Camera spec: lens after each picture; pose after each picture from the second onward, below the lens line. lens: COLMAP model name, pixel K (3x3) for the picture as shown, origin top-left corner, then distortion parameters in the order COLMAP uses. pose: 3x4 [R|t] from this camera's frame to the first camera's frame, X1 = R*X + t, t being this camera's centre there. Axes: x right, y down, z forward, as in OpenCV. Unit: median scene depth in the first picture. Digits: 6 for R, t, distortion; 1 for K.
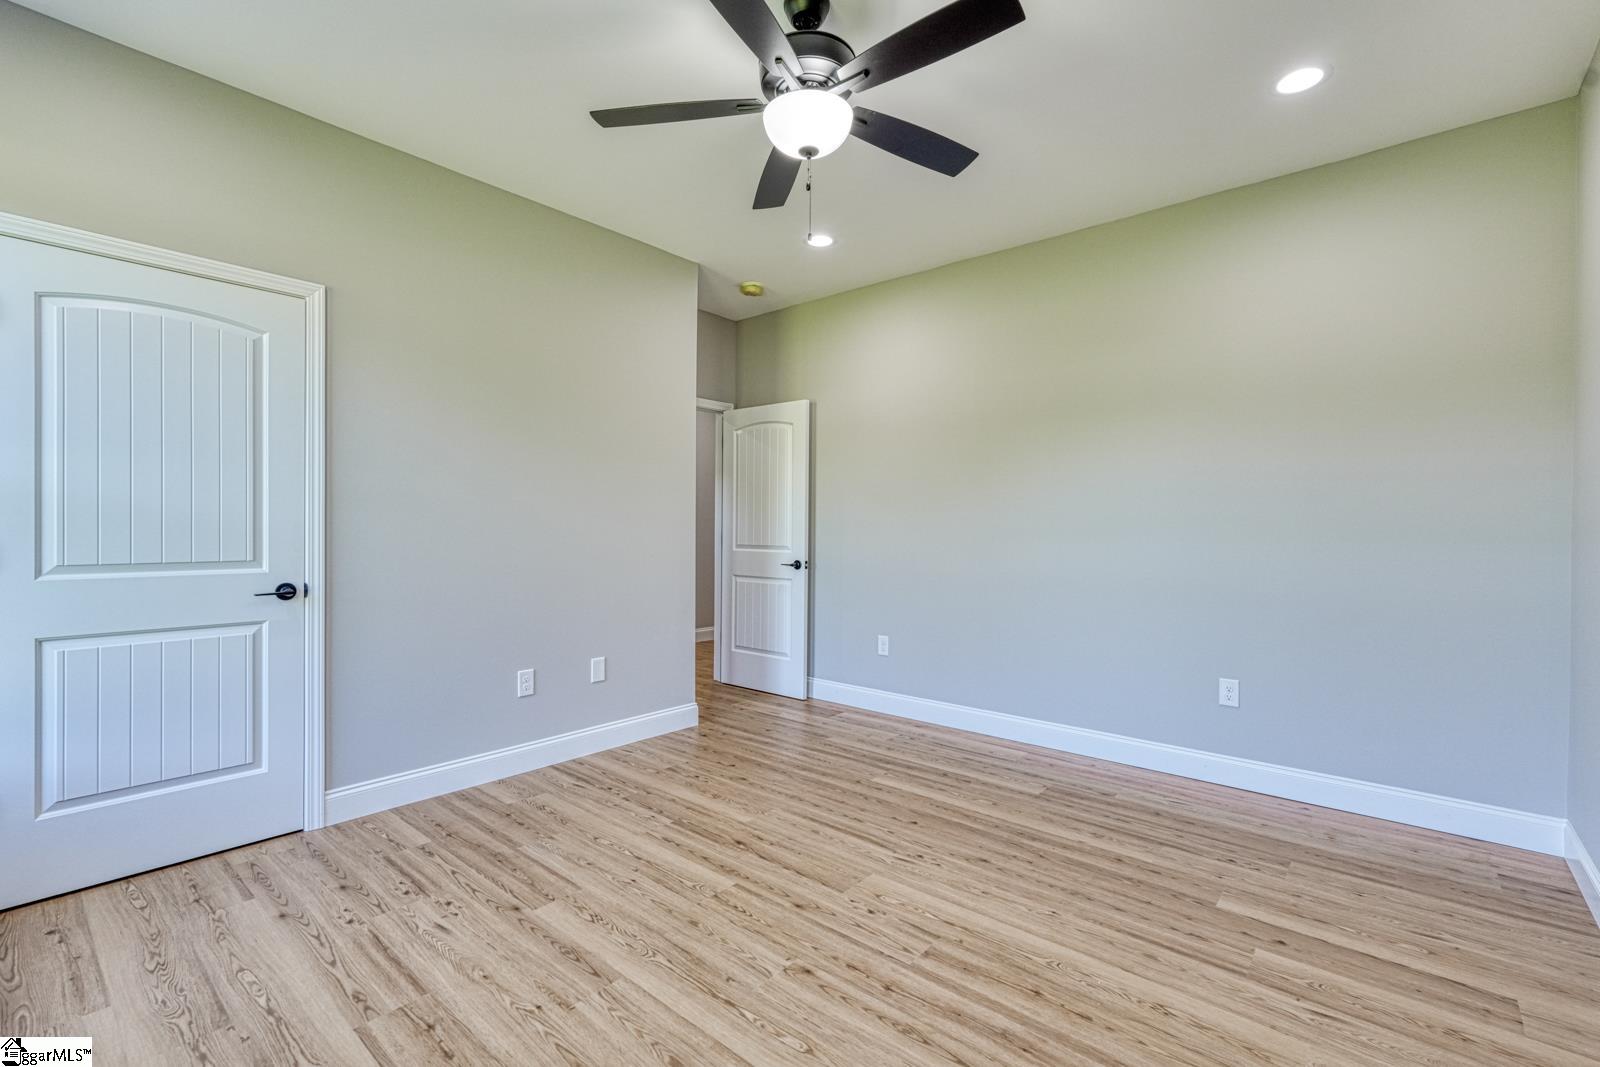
lens RADIAL K [[700.3, 0, 794.6], [0, 700.3, 535.9], [0, 0, 1]] dist [0.003920, -0.001380]
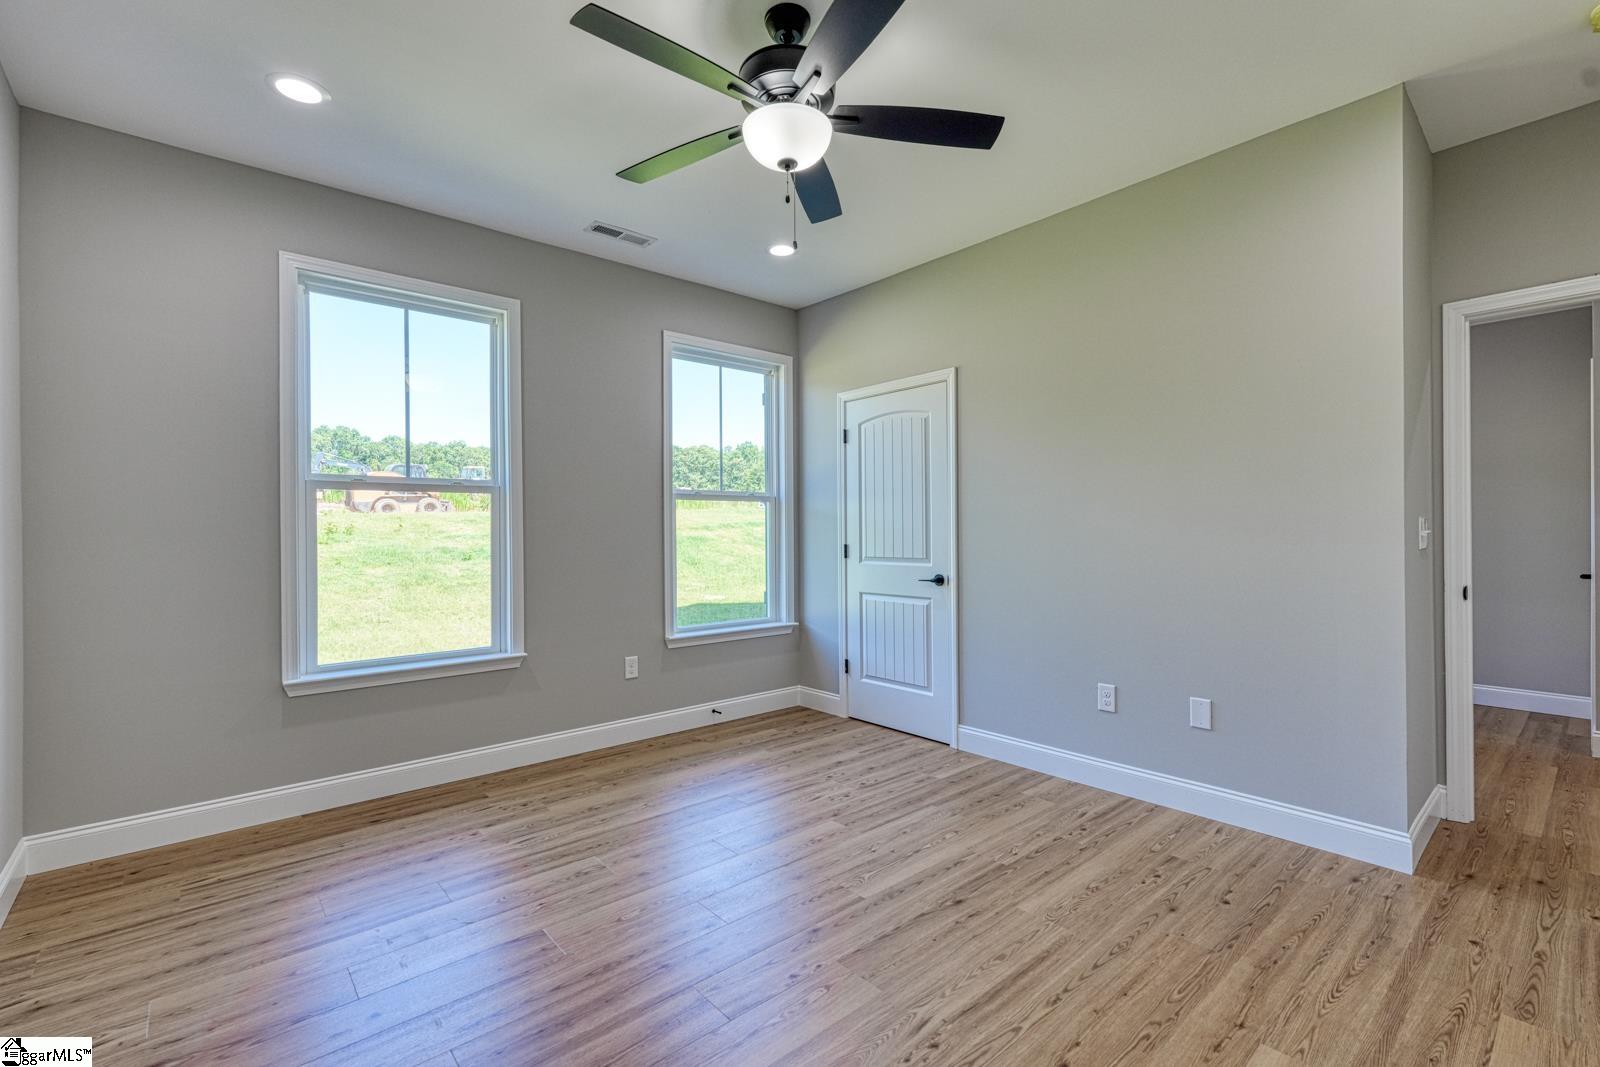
lens RADIAL K [[700.3, 0, 811.5], [0, 700.3, 539.2], [0, 0, 1]] dist [0.003920, -0.001380]
pose [[-0.127003, 0.005279, -0.991888, 0.776734], [-0.003143, 0.999979, 0.005724, -0.015856], [0.991897, 0.003844, -0.126984, 0.897089]]
